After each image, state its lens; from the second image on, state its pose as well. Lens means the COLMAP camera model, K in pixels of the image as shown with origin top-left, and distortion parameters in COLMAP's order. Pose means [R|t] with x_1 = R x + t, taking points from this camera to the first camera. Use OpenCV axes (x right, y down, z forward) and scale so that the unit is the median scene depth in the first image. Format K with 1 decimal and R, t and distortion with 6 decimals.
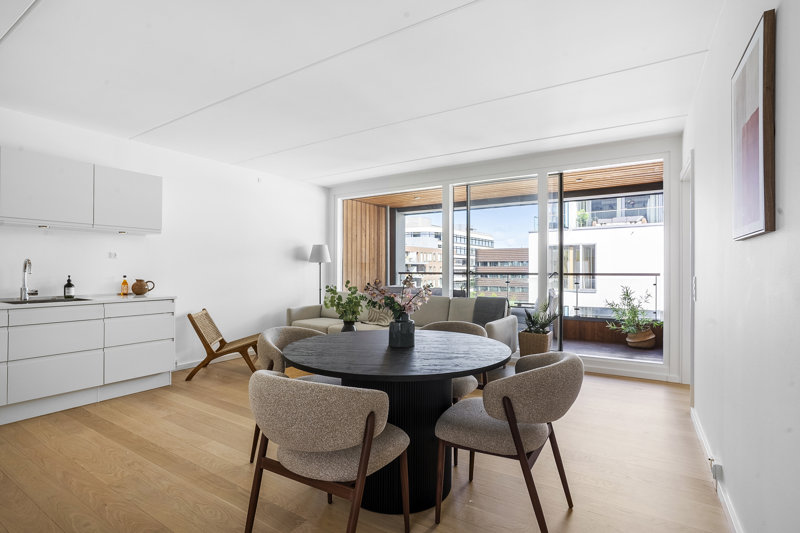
lens RADIAL K [[392.2, 0, 400.0], [0, 392.2, 266.5], [0, 0, 1]] dist [-0.003376, -0.000018]
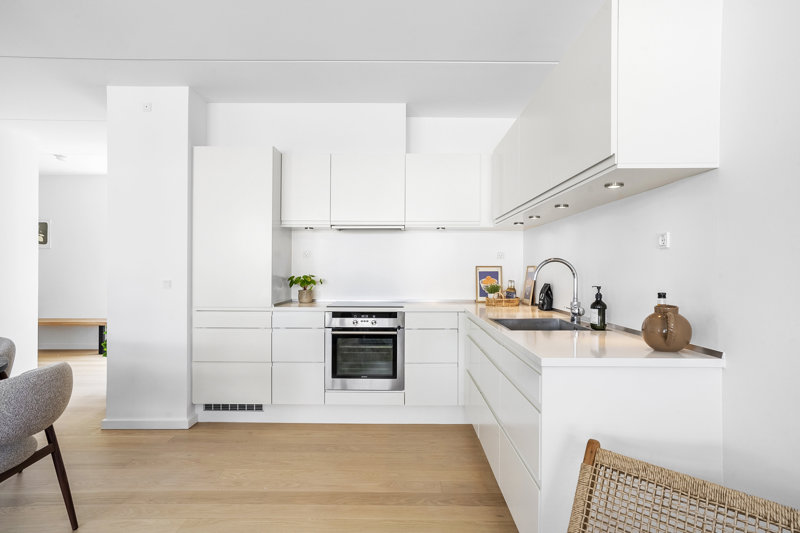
lens RADIAL K [[446.6, 0, 400.0], [0, 446.6, 266.5], [0, 0, 1]] dist [-0.000787, 0.000172]
pose [[-0.846555, -0.005150, -0.532277, -0.249515], [0.000719, 0.999941, -0.010818, 0.002095], [0.532301, -0.009541, -0.846501, 1.170892]]
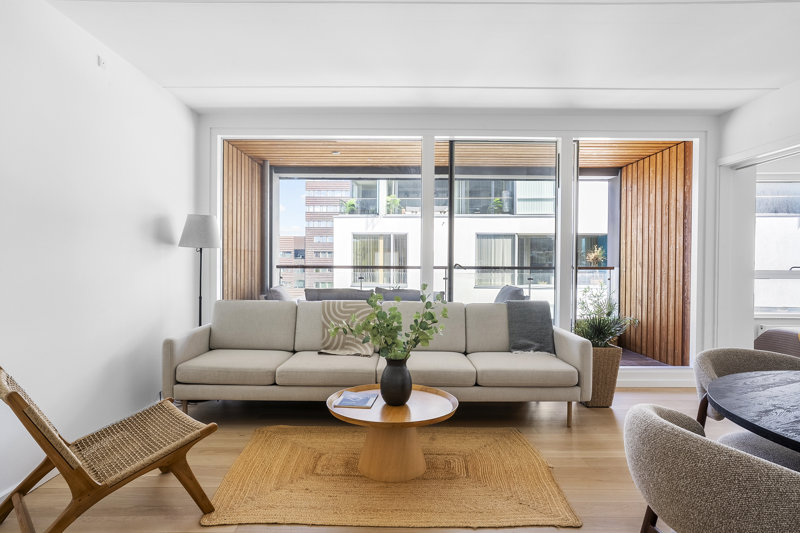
lens RADIAL K [[467.8, 0, 400.0], [0, 467.8, 266.5], [0, 0, 1]] dist [0.045610, 0.000141]
pose [[0.838060, -0.001157, 0.545578, -0.509053], [-0.009230, 0.999825, 0.016298, 0.002765], [-0.545501, -0.018695, 0.837902, 0.474245]]
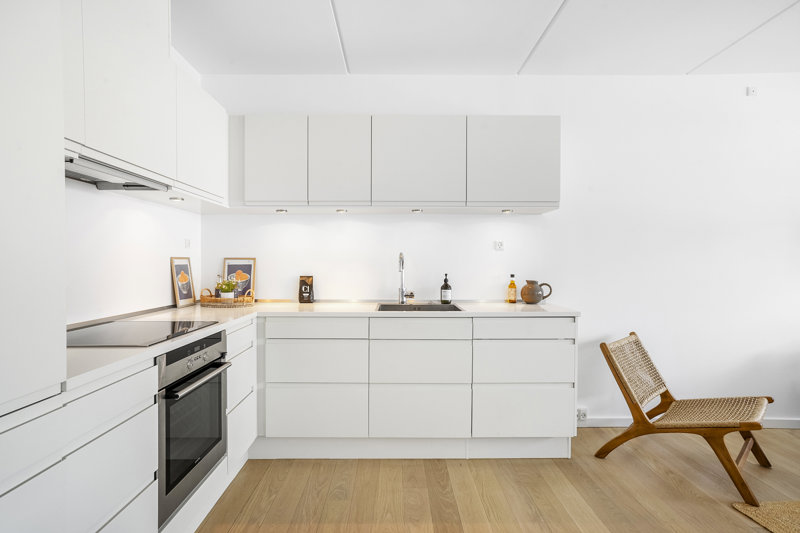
lens RADIAL K [[434.1, 0, 395.9], [0, 434.1, 276.7], [0, 0, 1]] dist [-0.002586, 0.038575]
pose [[0.545452, 0.025817, -0.837744, -0.169570], [0.005414, 0.999396, 0.034324, -0.000289], [0.838124, -0.023258, 0.544983, 0.396103]]
